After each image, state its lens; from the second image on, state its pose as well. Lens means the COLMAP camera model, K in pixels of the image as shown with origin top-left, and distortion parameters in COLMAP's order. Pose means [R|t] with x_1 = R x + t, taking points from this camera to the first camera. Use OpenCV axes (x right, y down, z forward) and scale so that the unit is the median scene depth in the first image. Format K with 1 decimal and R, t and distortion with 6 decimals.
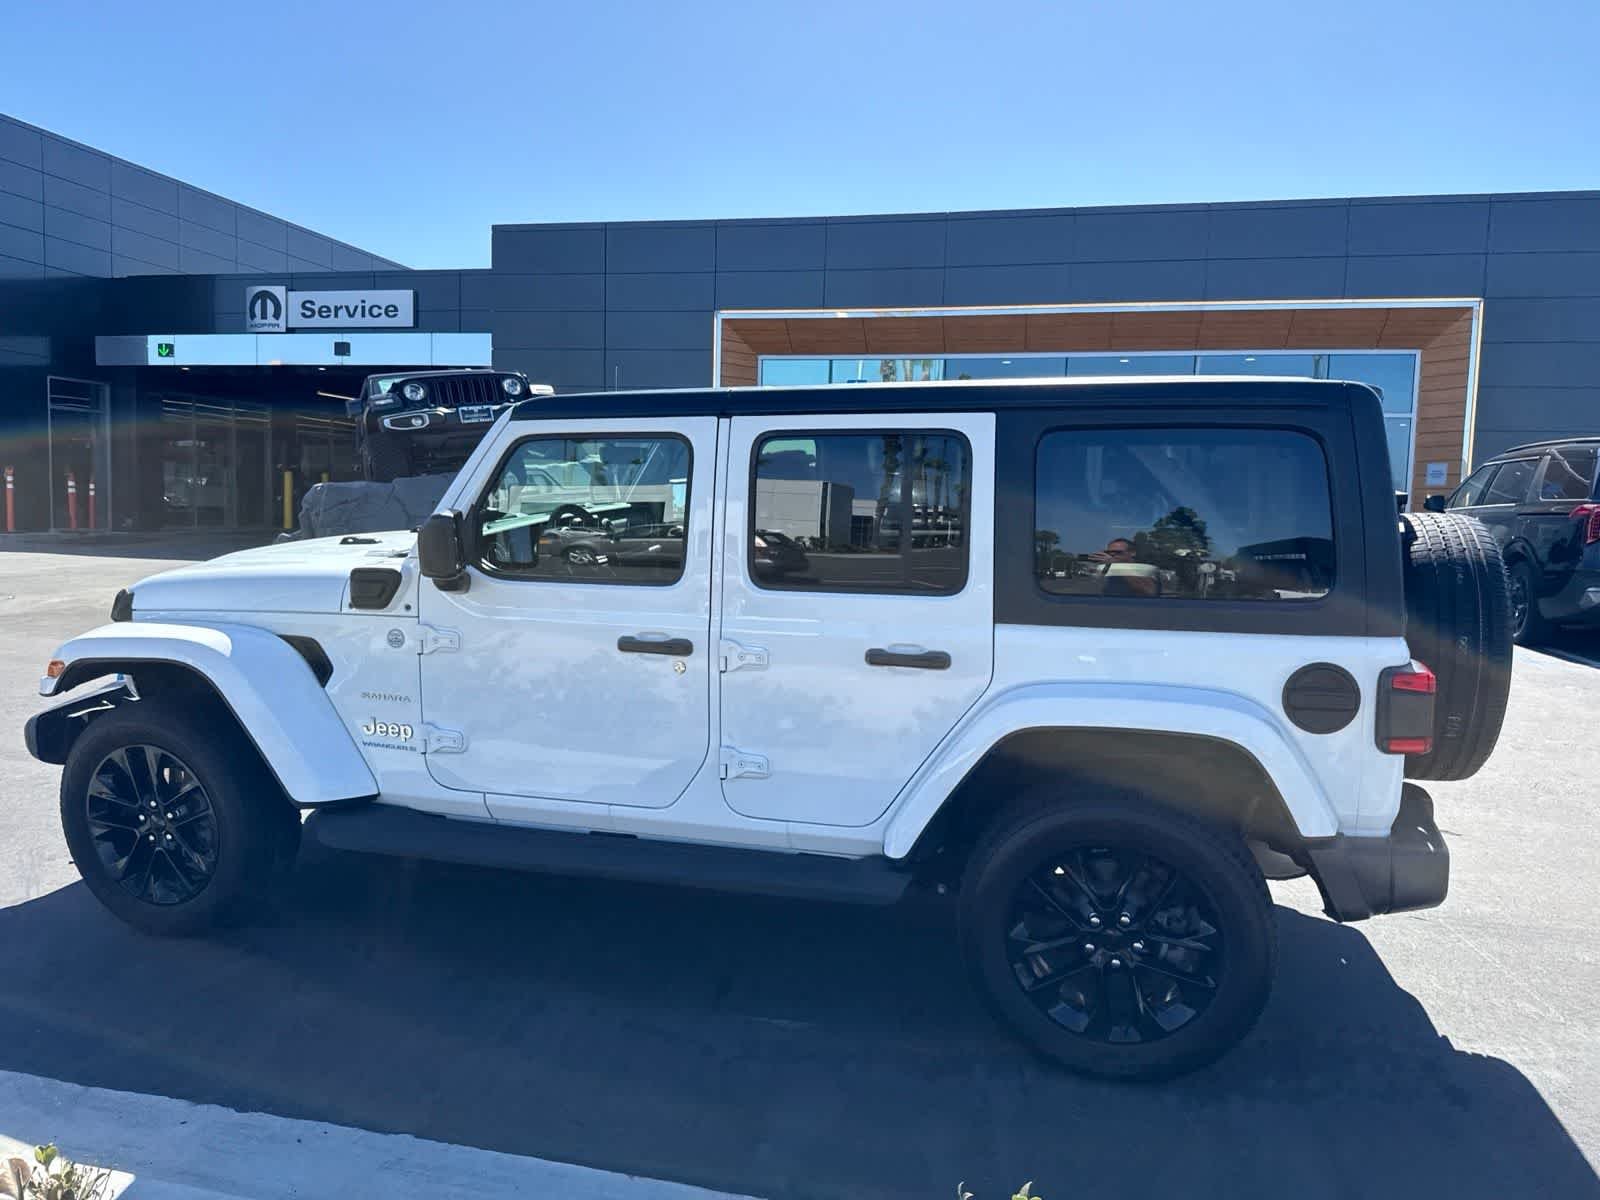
lens RADIAL K [[1145.5, 0, 799.4], [0, 1145.5, 594.5], [0, 0, 1]] dist [0.058855, -0.059522]
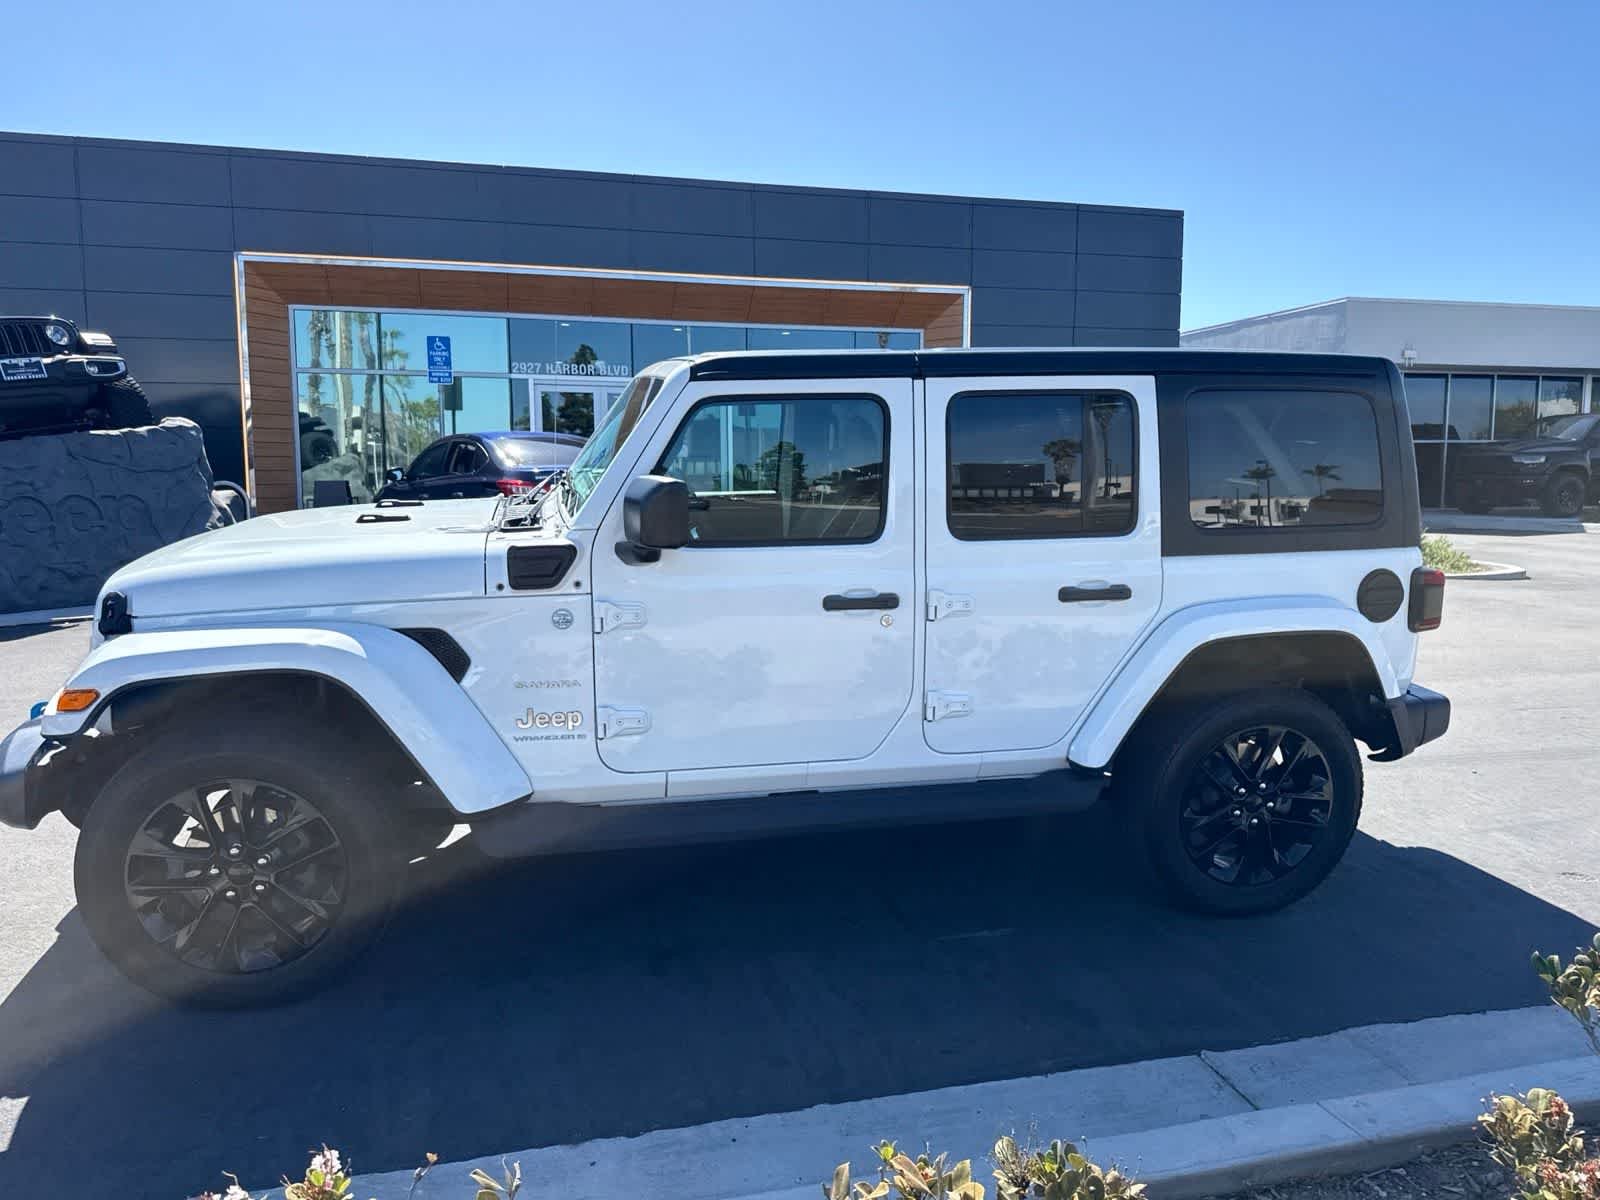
lens RADIAL K [[1145.5, 0, 786.9], [0, 1145.5, 600.0], [0, 0, 1]] dist [0.058855, -0.059522]
pose [[0.881750, -0.078110, 0.465205, -0.640997], [0.062091, 0.996833, 0.049685, -0.011638], [-0.467613, -0.014925, 0.883807, 0.118305]]
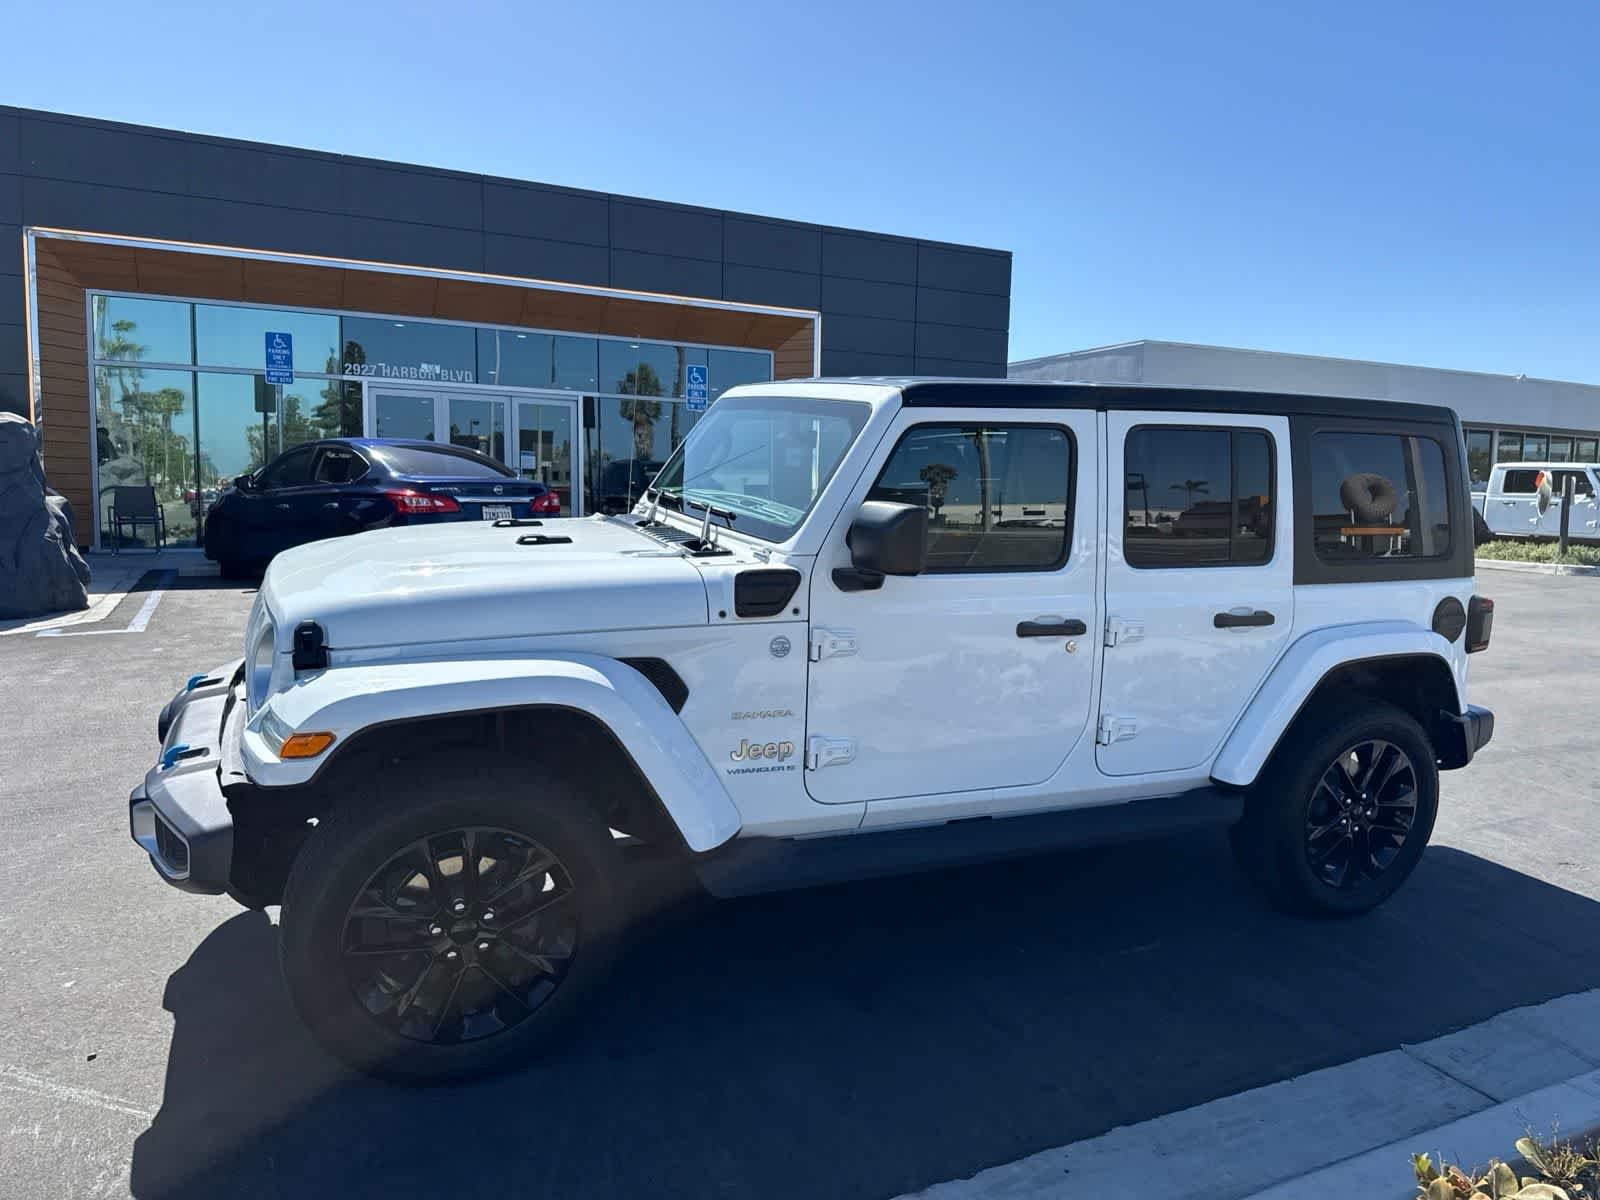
lens RADIAL K [[1145.5, 0, 804.7], [0, 1145.5, 605.0], [0, 0, 1]] dist [0.058855, -0.059522]
pose [[0.761533, -0.072356, 0.644075, -0.937732], [0.050921, 0.997357, 0.051836, -0.040649], [-0.646123, -0.006678, 0.763204, 0.334360]]
